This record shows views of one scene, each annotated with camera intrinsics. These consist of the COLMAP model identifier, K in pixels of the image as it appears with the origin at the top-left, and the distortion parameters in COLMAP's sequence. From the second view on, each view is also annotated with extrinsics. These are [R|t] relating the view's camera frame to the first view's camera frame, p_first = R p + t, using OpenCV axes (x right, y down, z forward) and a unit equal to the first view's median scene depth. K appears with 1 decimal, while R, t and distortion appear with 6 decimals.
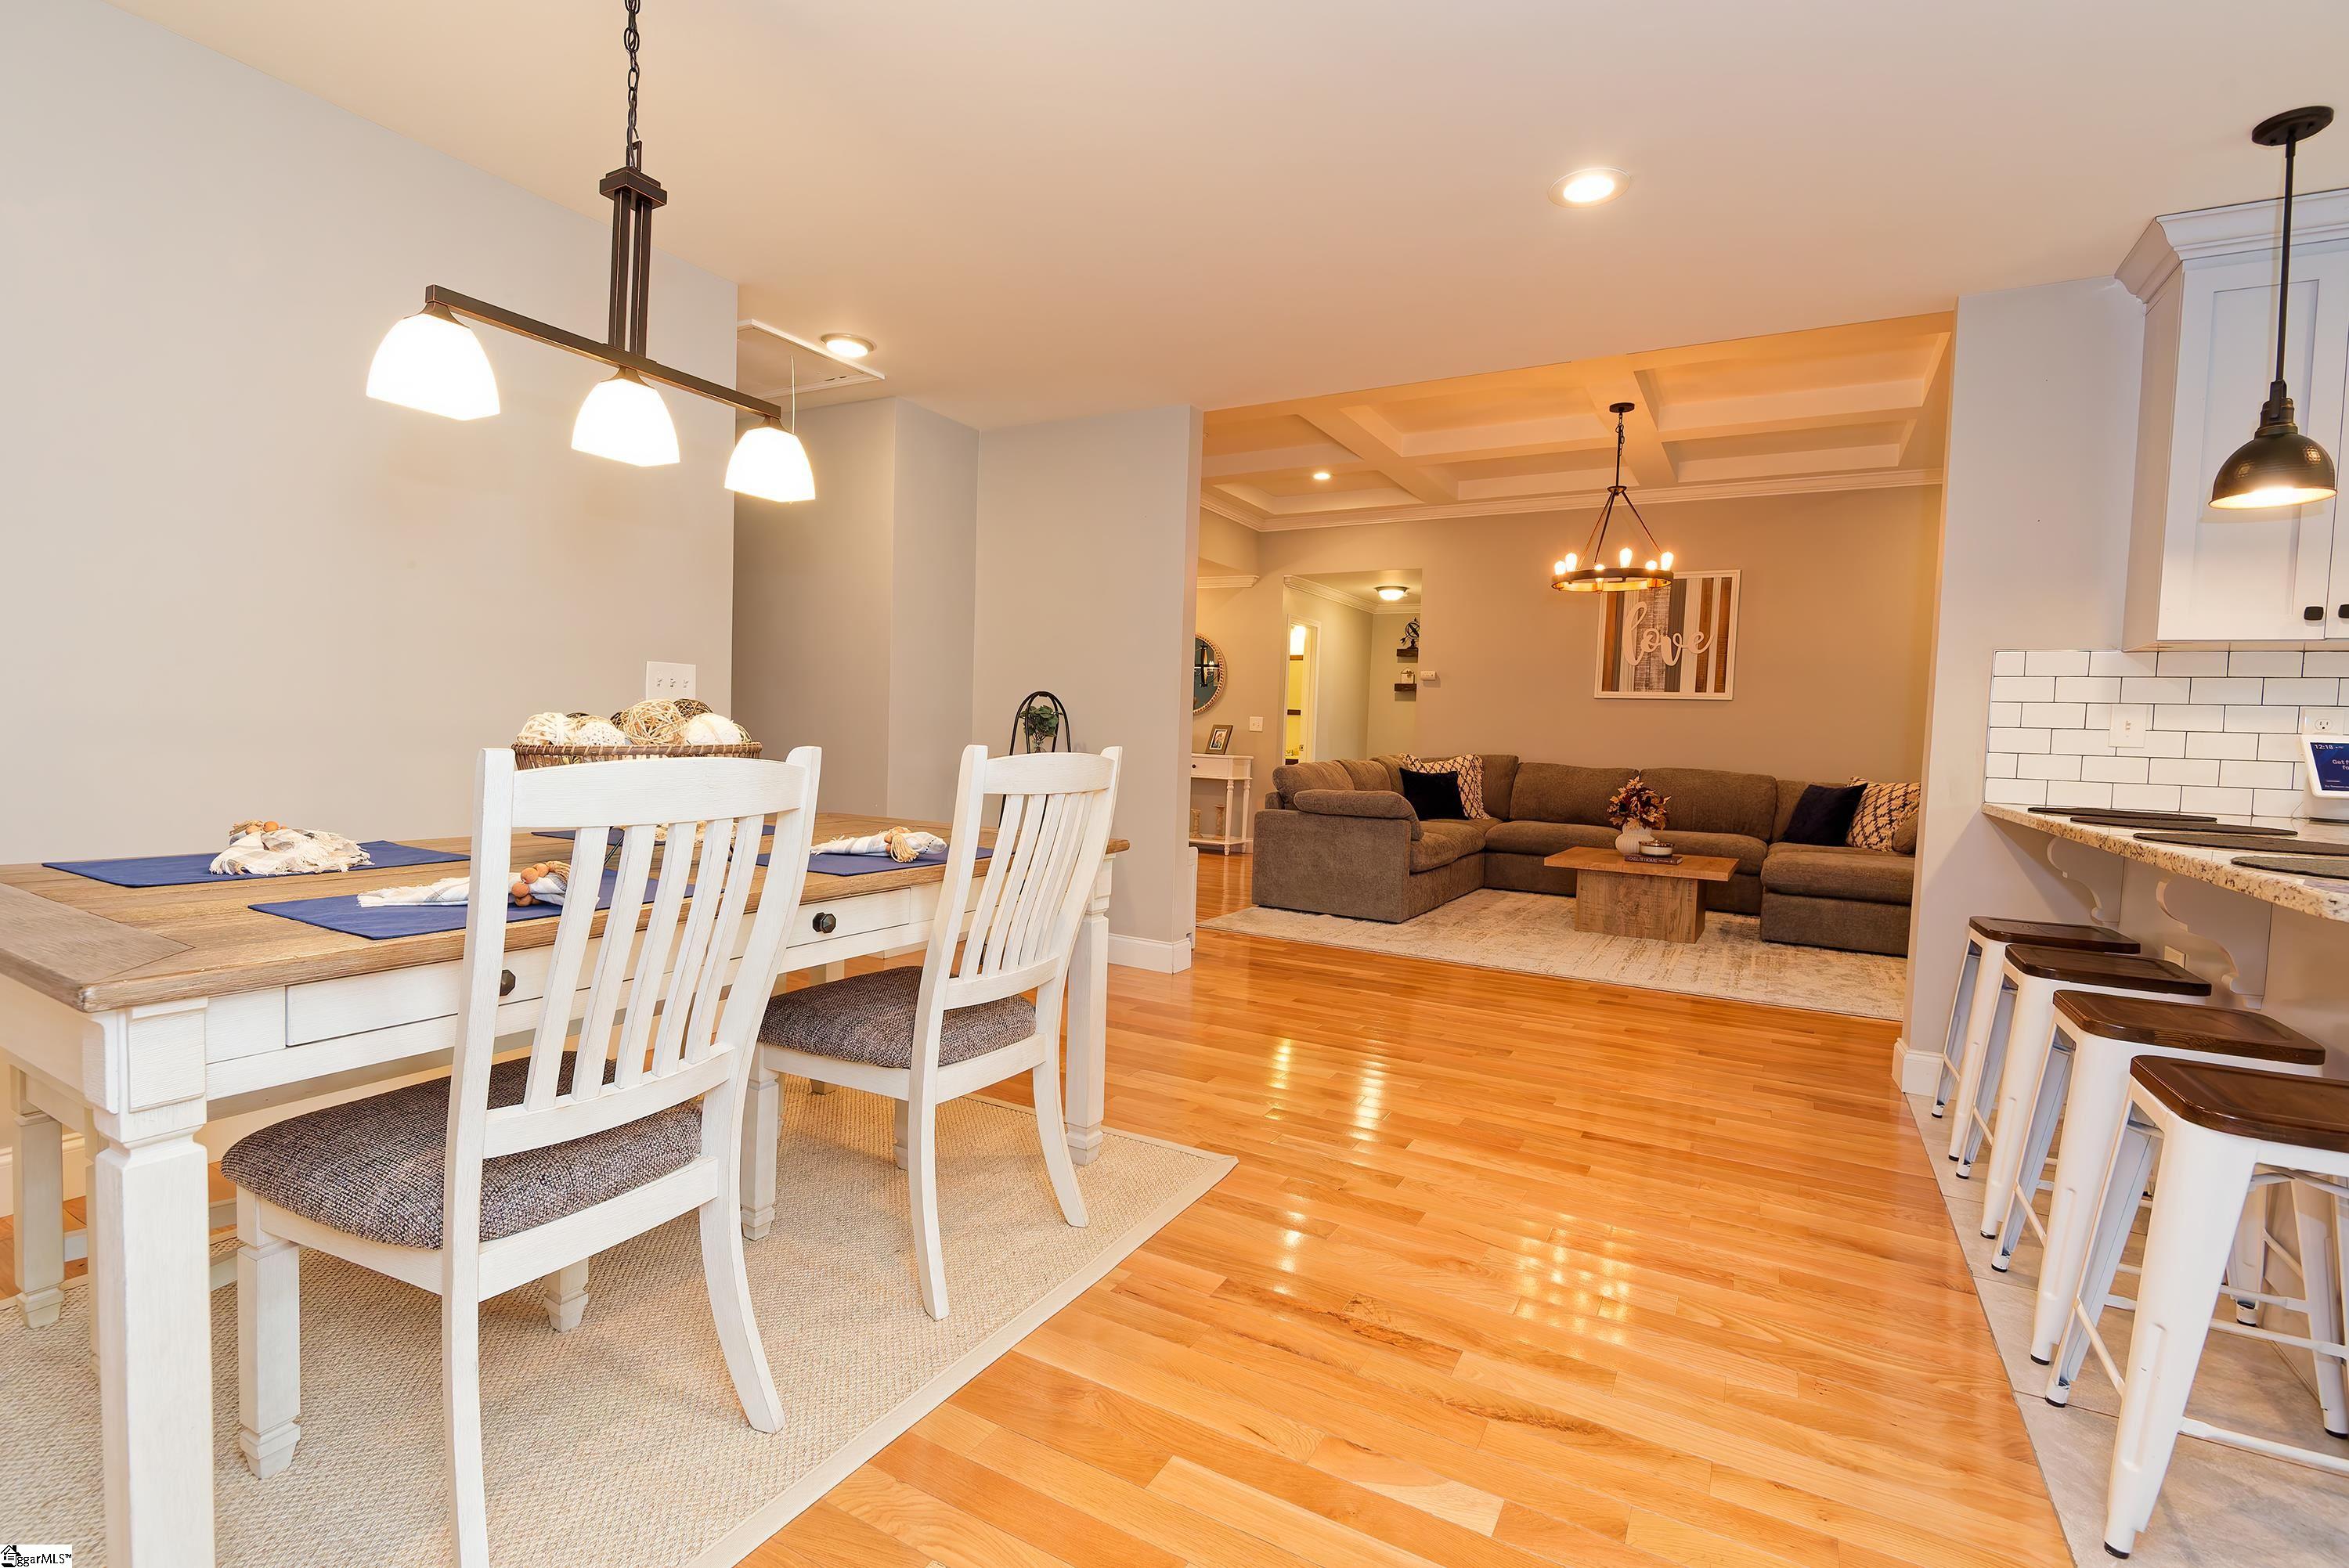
lens RADIAL K [[1067.8, 0, 1160.6], [0, 1067.8, 788.0], [0, 0, 1]] dist [-0.001732, -0.003404]
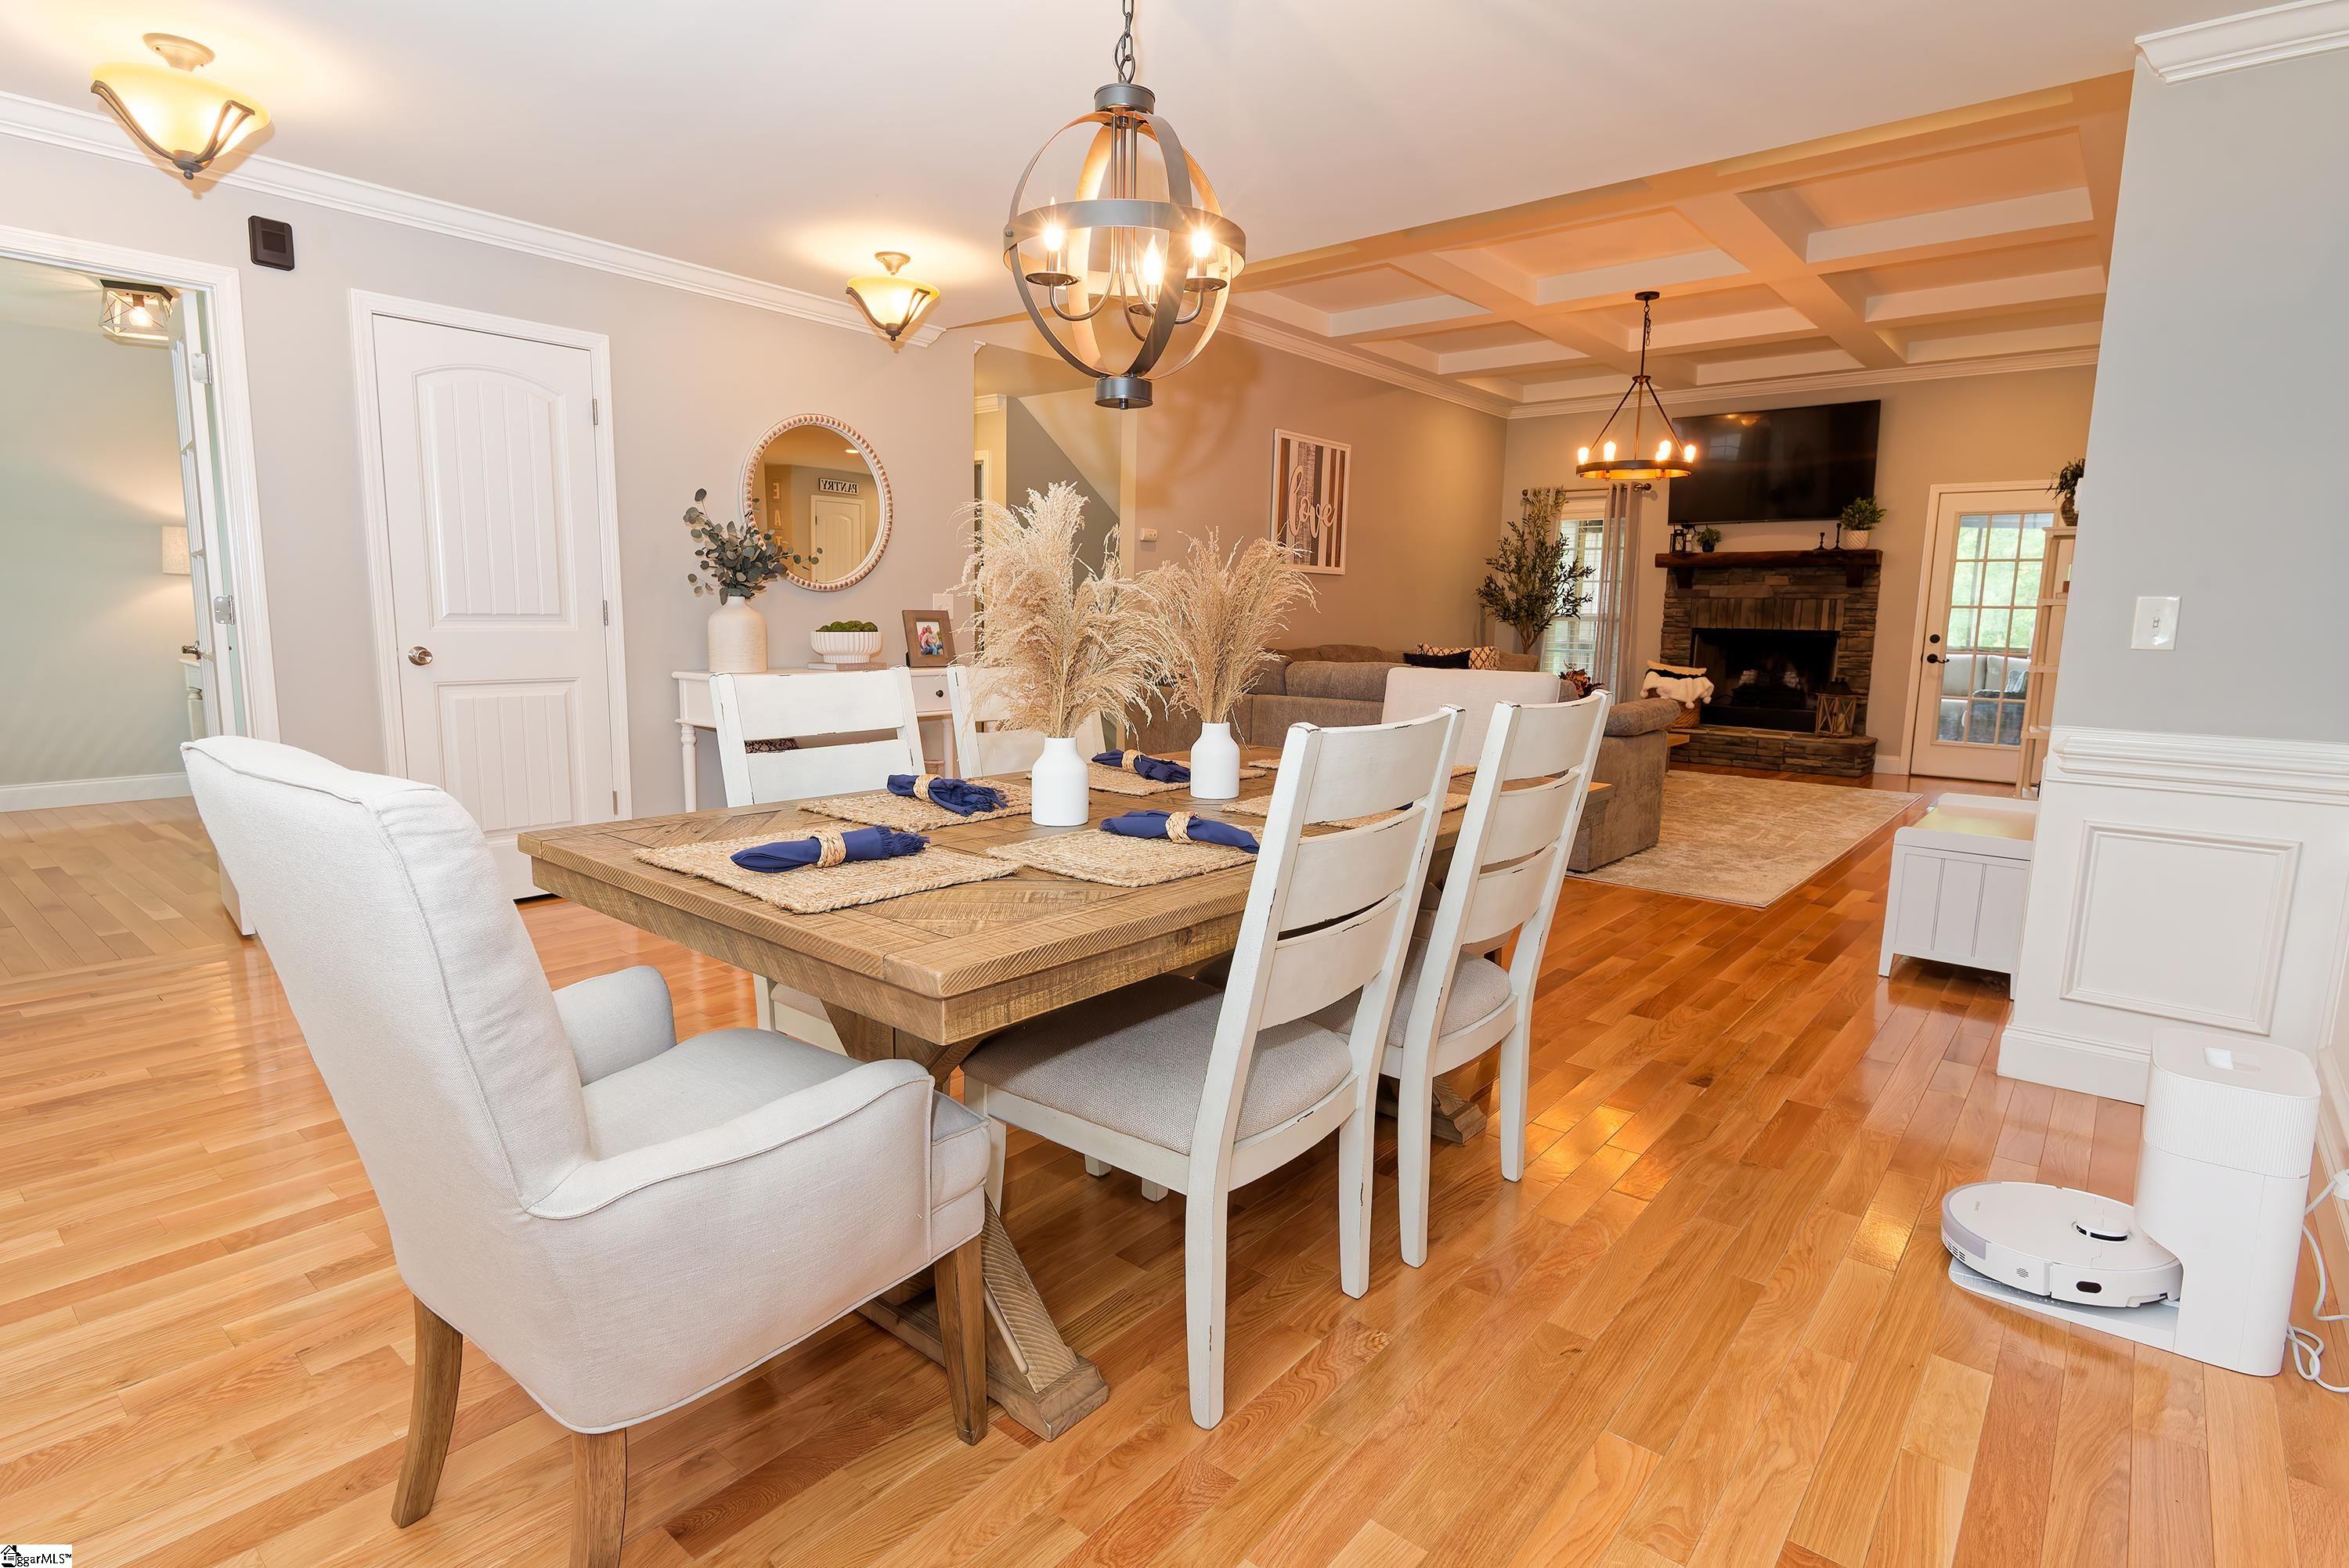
lens RADIAL K [[1186.0, 0, 1173.9], [0, 1186.0, 787.3], [0, 0, 1]] dist [0.010318, -0.003185]
pose [[0.169111, -0.179029, 0.969201, -0.722452], [0.041529, 0.983785, 0.174477, -0.098990], [-0.984722, 0.010744, 0.173804, 1.092537]]
